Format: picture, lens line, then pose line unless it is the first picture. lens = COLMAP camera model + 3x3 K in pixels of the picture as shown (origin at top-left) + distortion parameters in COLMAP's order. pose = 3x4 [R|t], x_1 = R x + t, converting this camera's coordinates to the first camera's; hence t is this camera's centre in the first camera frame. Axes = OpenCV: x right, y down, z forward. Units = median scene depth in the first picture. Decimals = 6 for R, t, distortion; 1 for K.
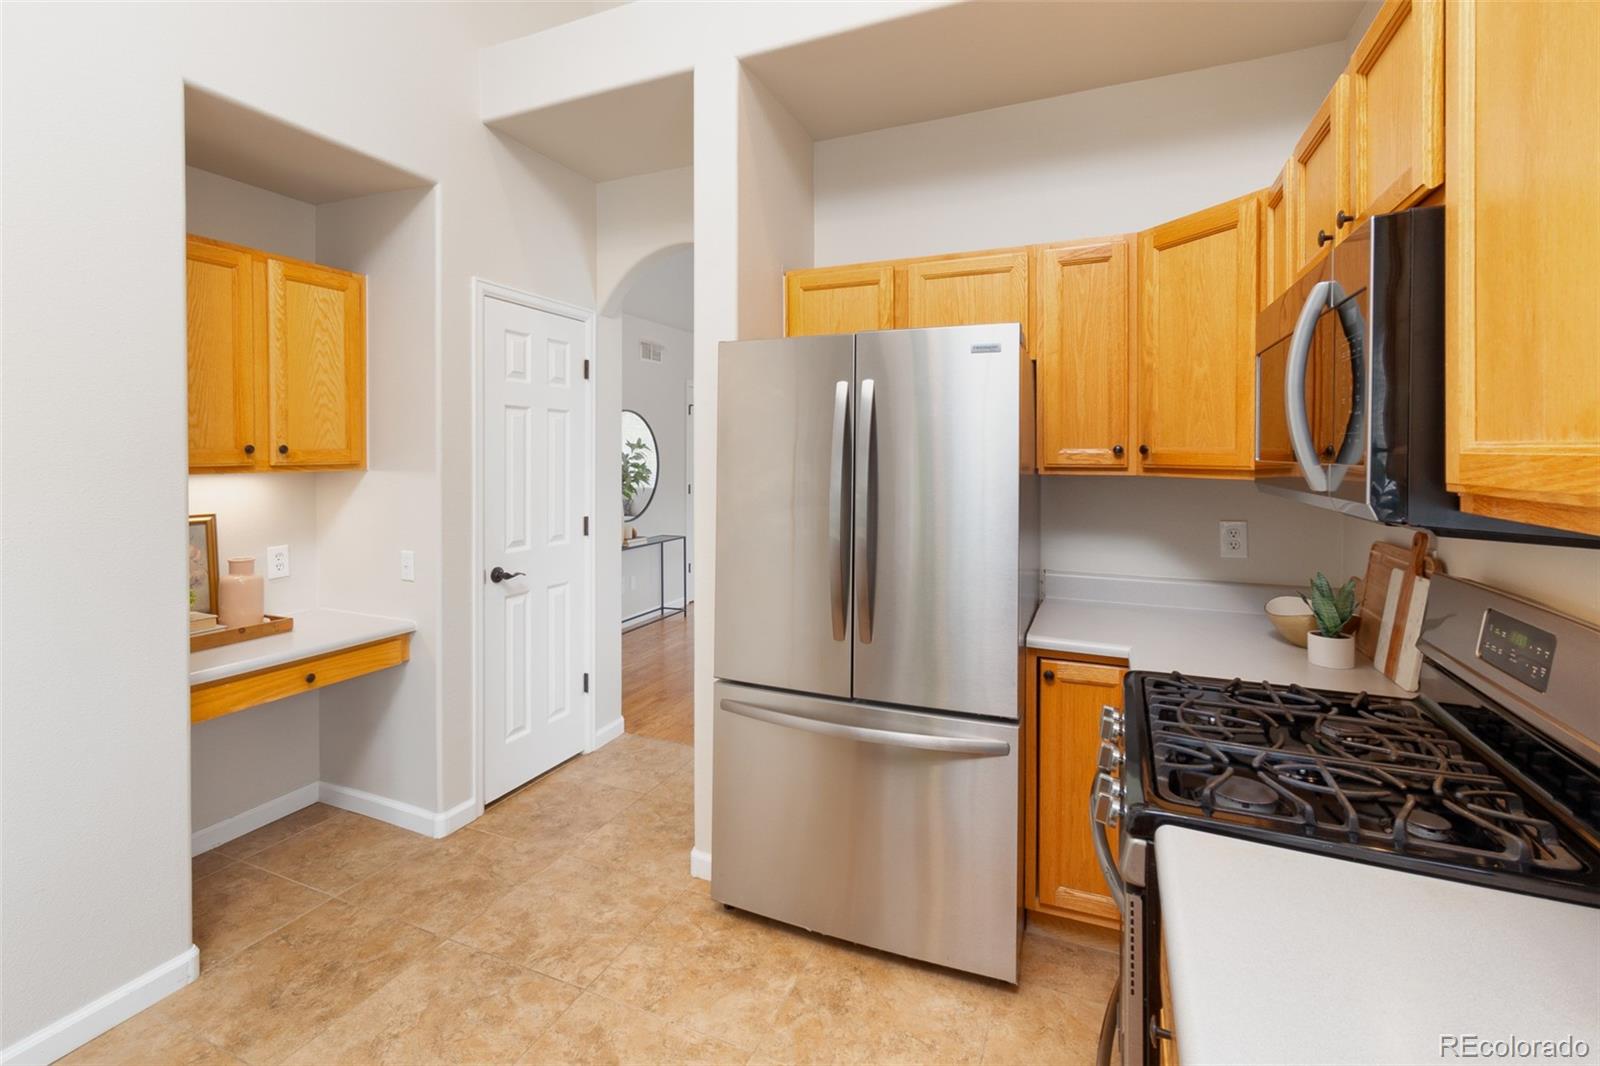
lens RADIAL K [[719.5, 0, 771.1], [0, 719.5, 480.2], [0, 0, 1]] dist [0.001728, -0.000039]
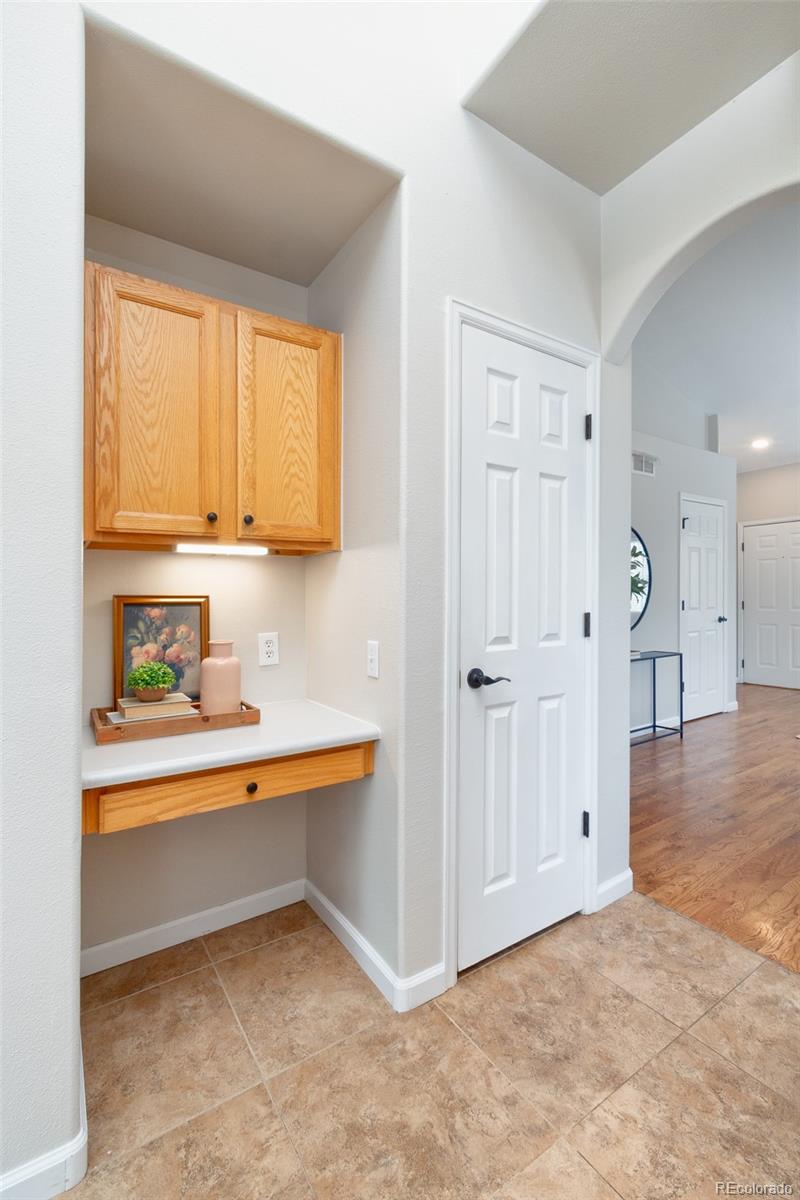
lens RADIAL K [[531.4, 0, 405.3], [0, 531.4, 605.7], [0, 0, 1]] dist [-0.001047, -0.000050]
pose [[0.854077, 0.000824, -0.520147, -0.148818], [-0.008827, 0.999878, -0.012911, 0.062531], [0.520072, 0.015618, 0.853979, 0.478117]]
